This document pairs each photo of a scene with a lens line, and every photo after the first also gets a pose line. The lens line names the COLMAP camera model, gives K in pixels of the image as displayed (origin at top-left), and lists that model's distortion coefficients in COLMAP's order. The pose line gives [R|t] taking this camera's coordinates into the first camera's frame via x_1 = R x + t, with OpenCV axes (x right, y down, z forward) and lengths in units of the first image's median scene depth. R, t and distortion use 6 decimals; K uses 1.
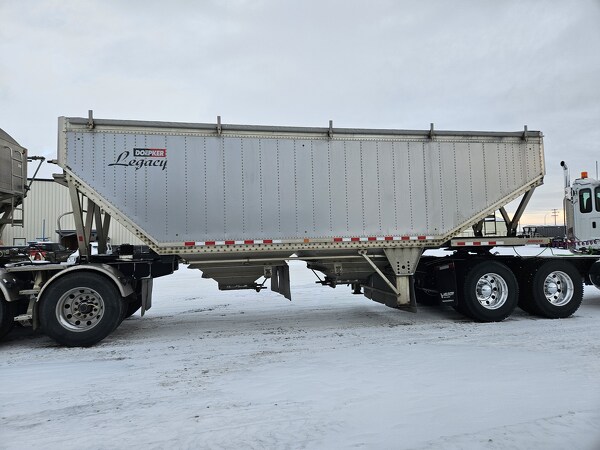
lens RADIAL K [[392.9, 0, 296.0], [0, 392.9, 222.8], [0, 0, 1]] dist [0.072317, -0.040538]
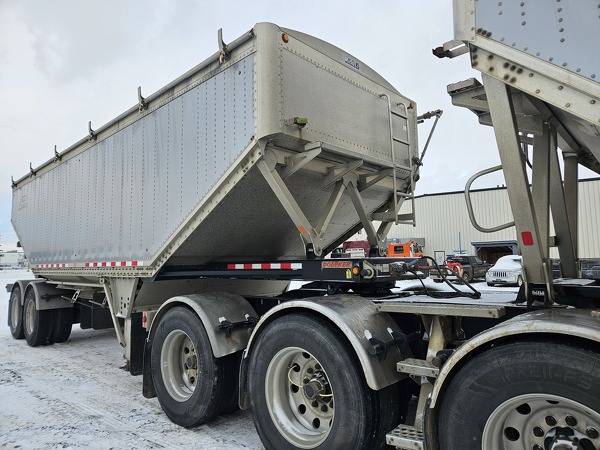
lens RADIAL K [[392.9, 0, 296.0], [0, 392.9, 222.8], [0, 0, 1]] dist [0.072317, -0.040538]
pose [[0.576986, -0.077071, -0.813110, -0.312210], [0.050812, 0.996997, -0.058444, 0.031284], [0.815172, -0.007594, 0.579169, 0.531658]]
